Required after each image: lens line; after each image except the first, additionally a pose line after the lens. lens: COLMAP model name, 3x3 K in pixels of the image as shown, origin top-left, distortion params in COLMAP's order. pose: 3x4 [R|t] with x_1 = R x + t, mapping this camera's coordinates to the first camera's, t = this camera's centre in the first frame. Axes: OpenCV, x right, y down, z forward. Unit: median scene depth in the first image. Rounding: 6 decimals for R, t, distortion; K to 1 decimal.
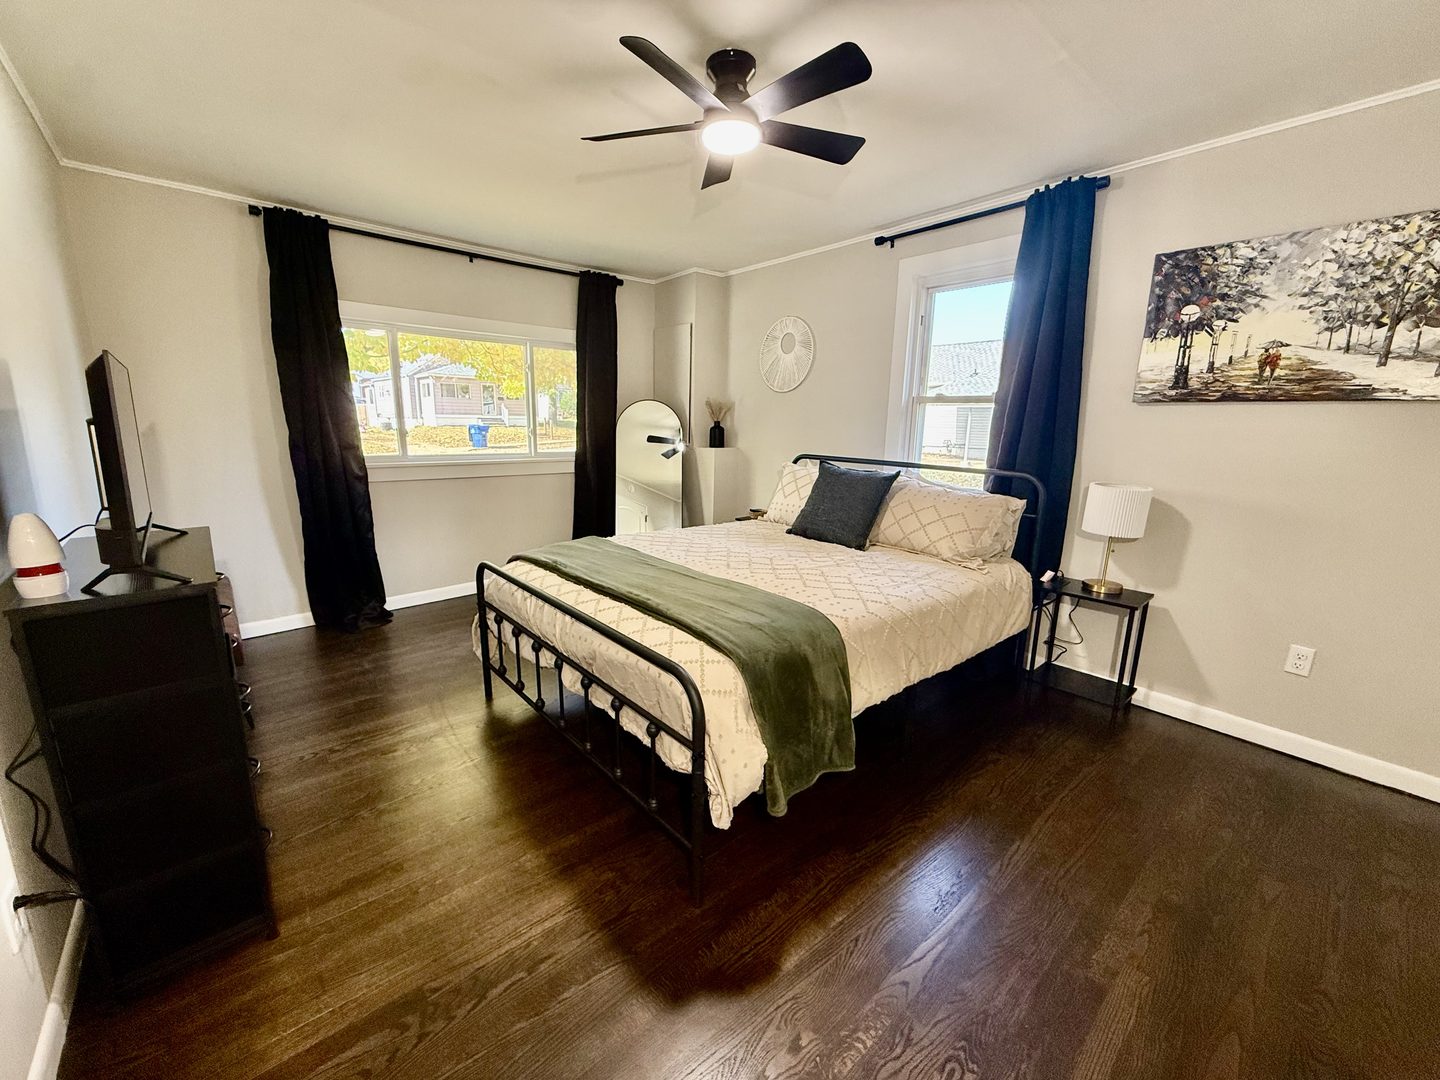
lens RADIAL K [[579.1, 0, 720.1], [0, 579.1, 540.5], [0, 0, 1]] dist [-0.001859, -0.000375]
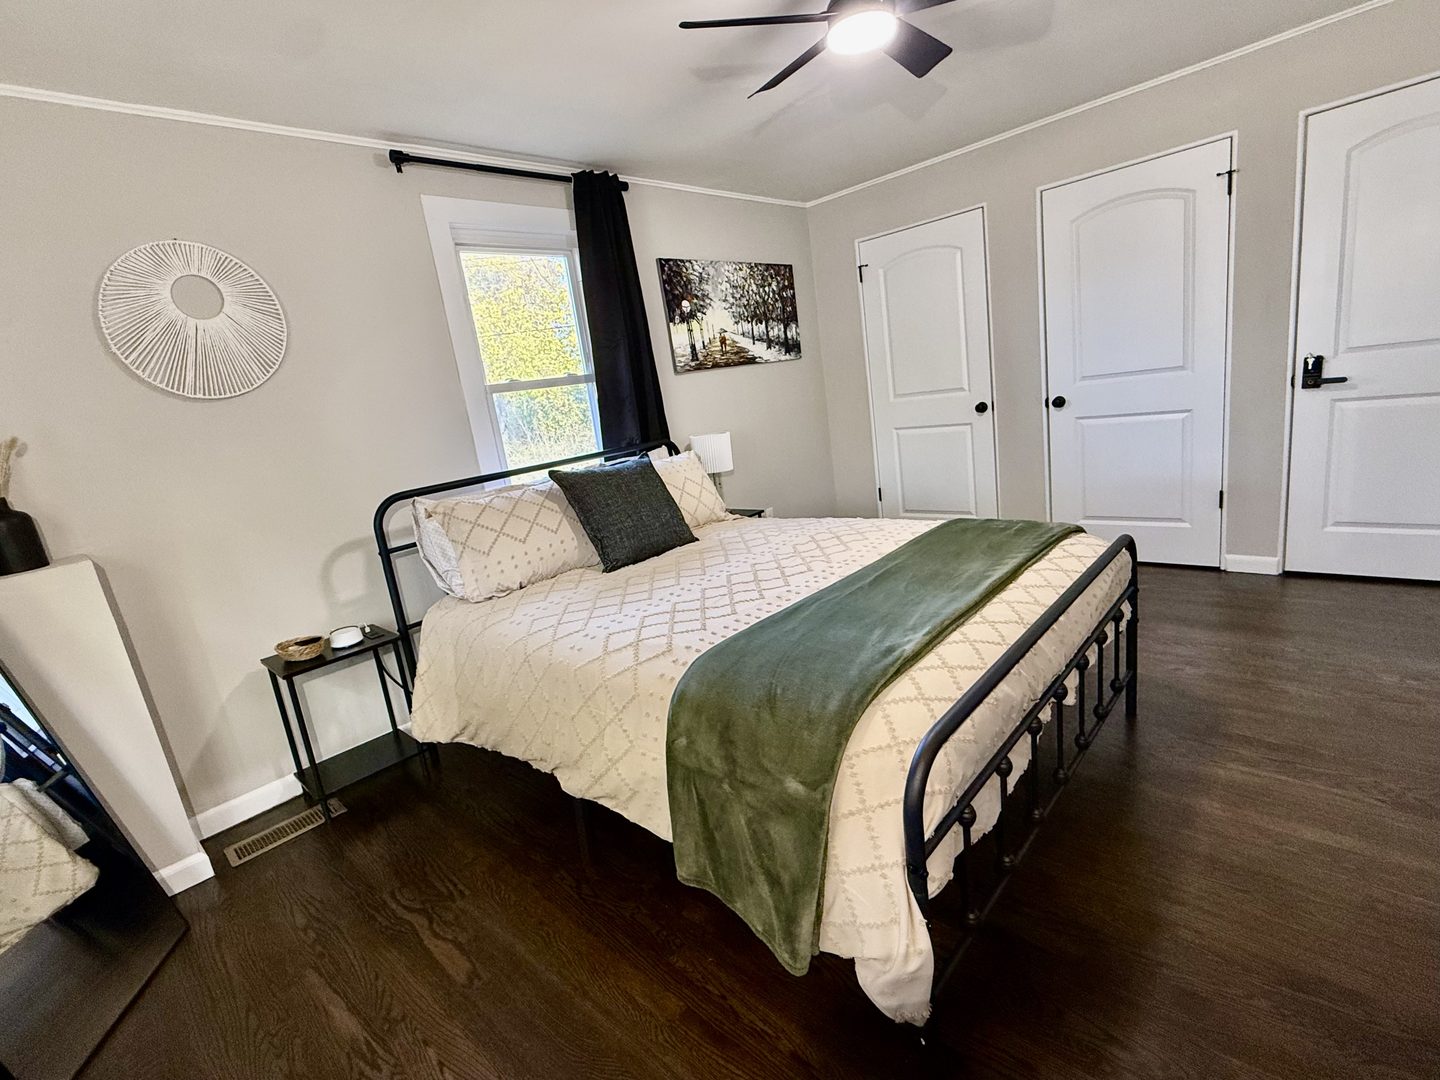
lens RADIAL K [[662.9, 0, 718.3], [0, 662.9, 534.5], [0, 0, 1]] dist [0.001022, 0.000085]
pose [[-0.107404, -0.219458, 0.969692, -0.847639], [0.336694, 0.909674, 0.243168, -0.261637], [-0.935469, 0.352607, -0.023813, 1.175548]]
